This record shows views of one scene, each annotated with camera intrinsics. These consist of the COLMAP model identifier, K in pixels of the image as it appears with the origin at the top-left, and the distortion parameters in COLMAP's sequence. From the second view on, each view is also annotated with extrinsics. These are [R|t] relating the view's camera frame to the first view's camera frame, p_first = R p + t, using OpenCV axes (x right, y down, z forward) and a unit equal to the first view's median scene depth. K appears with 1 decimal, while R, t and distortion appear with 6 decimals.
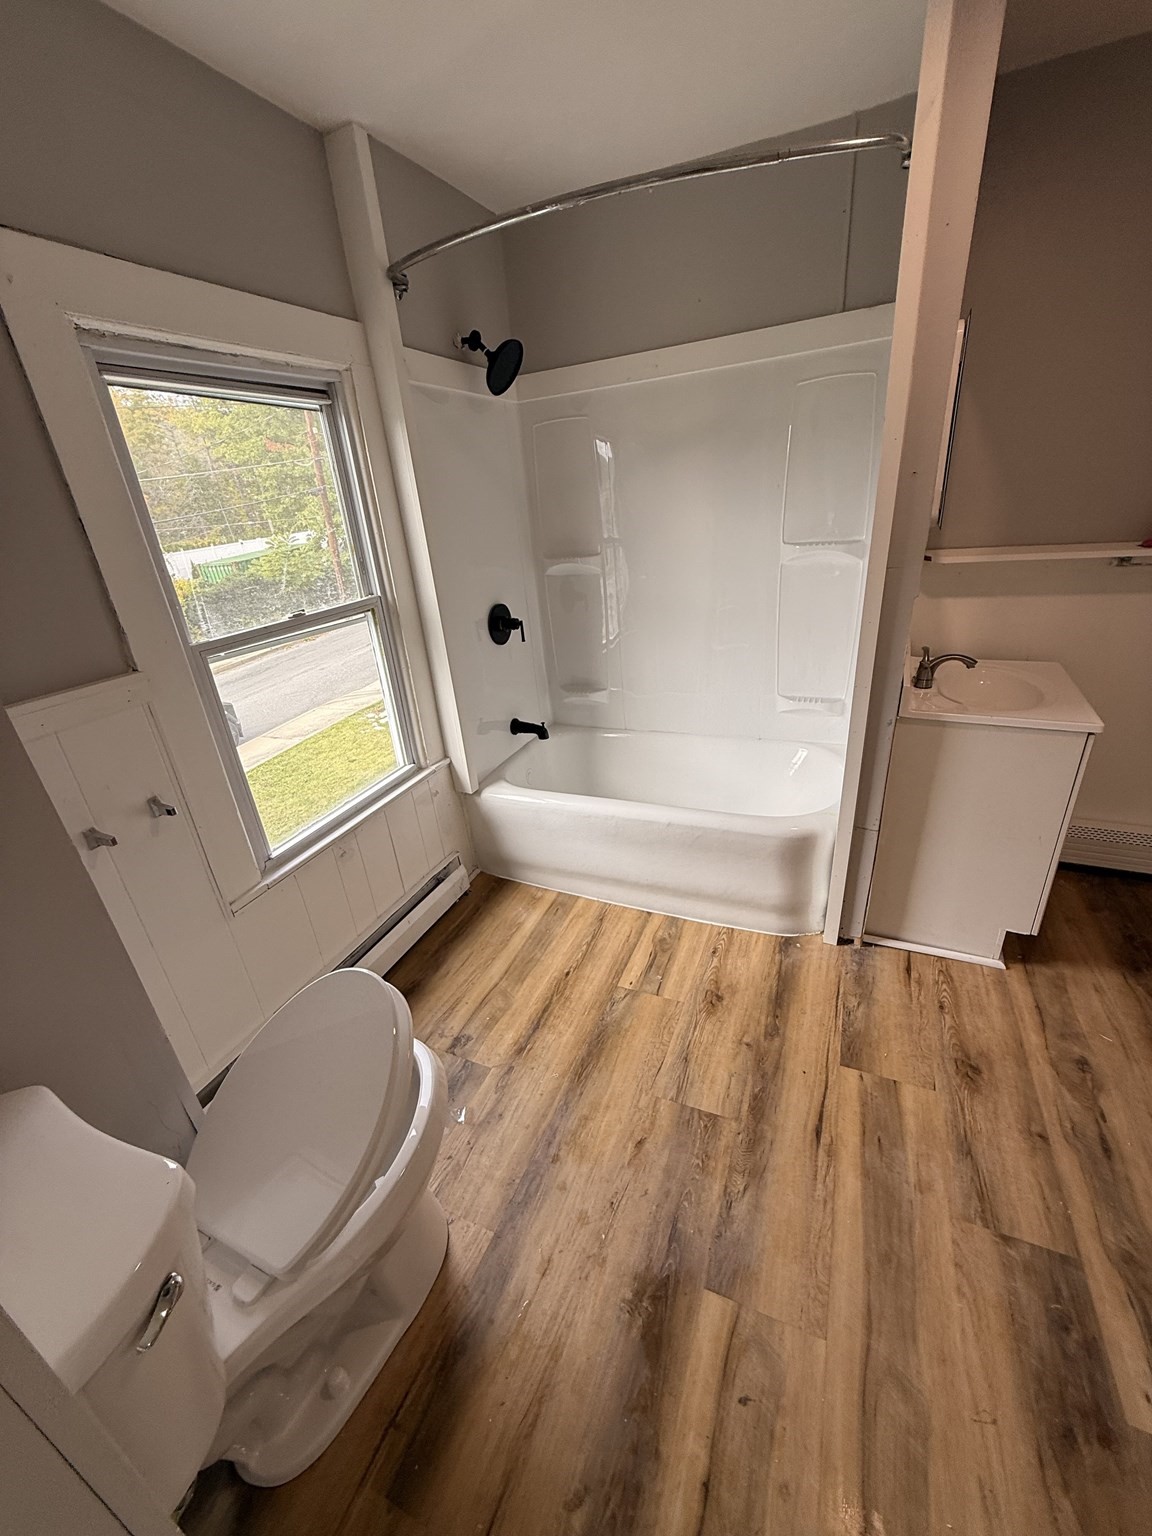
lens RADIAL K [[607.8, 0, 576.0], [0, 607.8, 768.0], [0, 0, 1]] dist [0.000309, 0.000035]
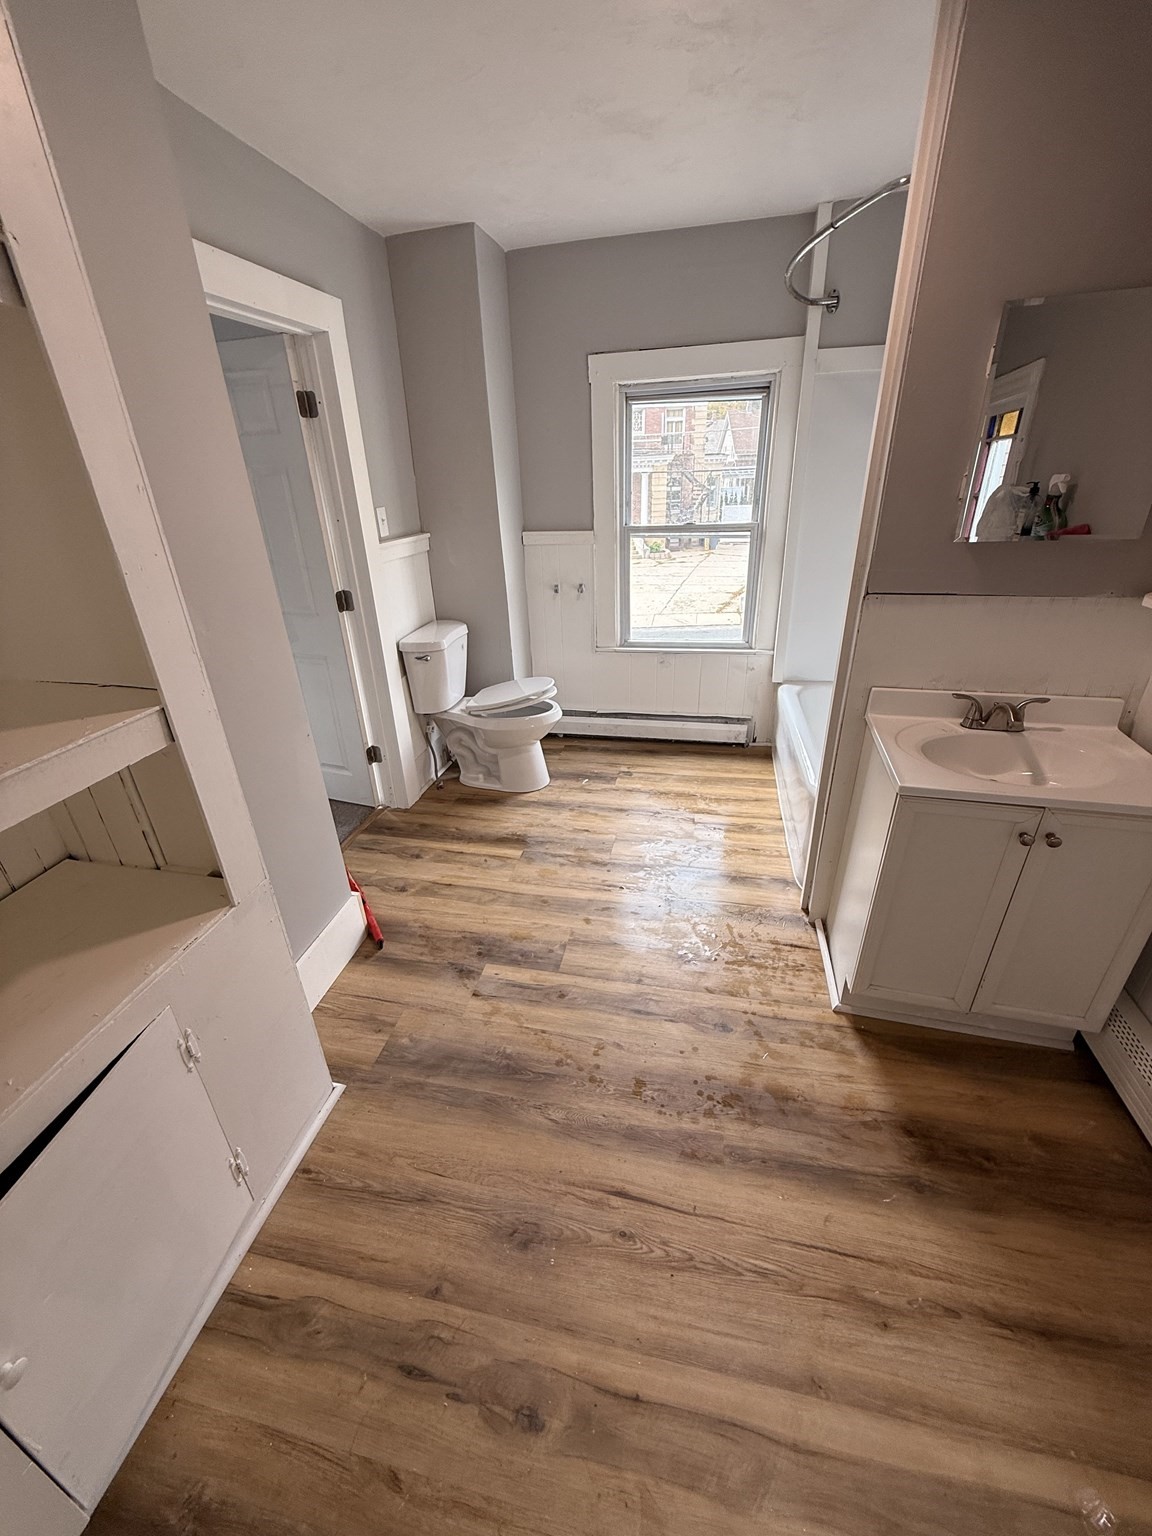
lens RADIAL K [[607.8, 0, 576.0], [0, 607.8, 768.0], [0, 0, 1]] dist [0.000309, 0.000035]
pose [[0.211453, 0.502457, -0.838346, 1.714321], [-0.381389, 0.832162, 0.402553, -0.310863], [0.899905, 0.234615, 0.367595, 0.256750]]
